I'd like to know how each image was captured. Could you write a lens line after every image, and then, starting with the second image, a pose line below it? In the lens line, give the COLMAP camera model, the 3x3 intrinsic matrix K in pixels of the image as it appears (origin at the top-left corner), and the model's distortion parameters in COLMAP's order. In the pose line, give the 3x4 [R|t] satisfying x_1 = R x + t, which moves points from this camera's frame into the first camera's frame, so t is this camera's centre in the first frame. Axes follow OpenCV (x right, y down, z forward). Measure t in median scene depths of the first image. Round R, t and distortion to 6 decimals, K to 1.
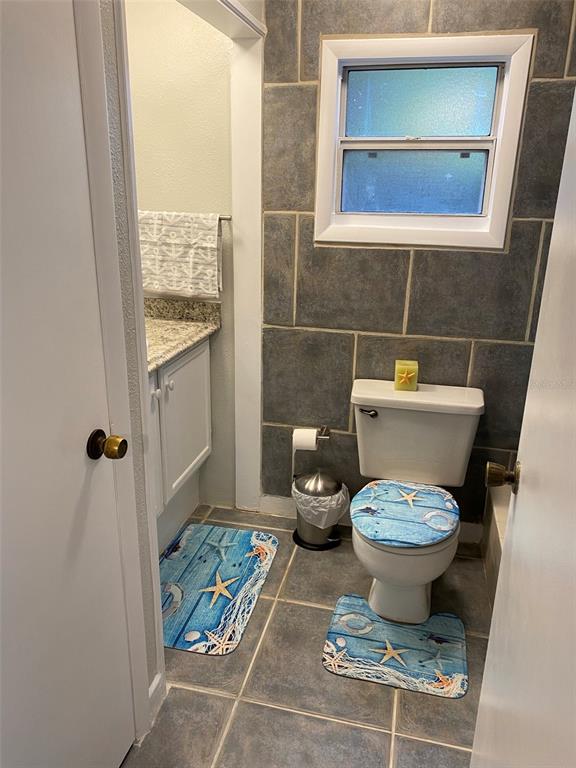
lens RADIAL K [[586.8, 0, 289.6], [0, 586.8, 382.4], [0, 0, 1]] dist [0.057265, -0.064555]
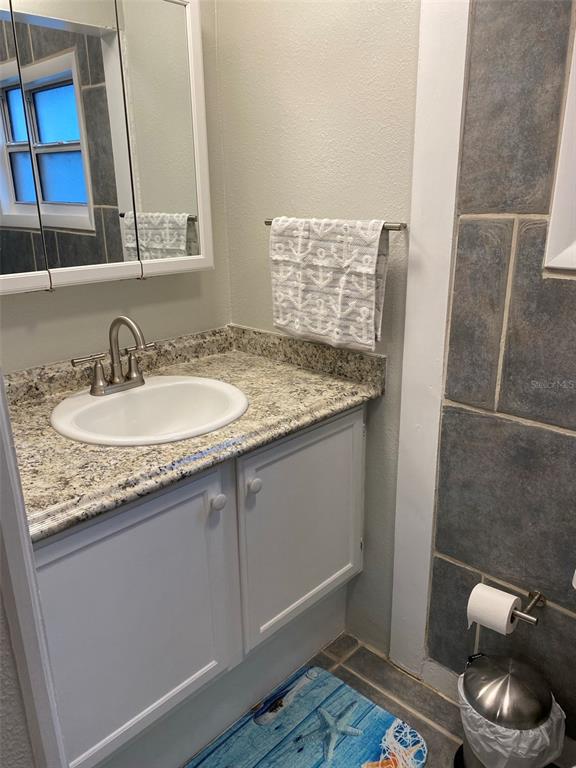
lens RADIAL K [[586.8, 0, 285.6], [0, 586.8, 380.8], [0, 0, 1]] dist [0.057265, -0.064555]
pose [[0.858946, 0.124765, -0.496634, 0.116195], [-0.134866, 0.990740, 0.015640, -0.107919], [0.493987, 0.053545, 0.867819, 0.394952]]
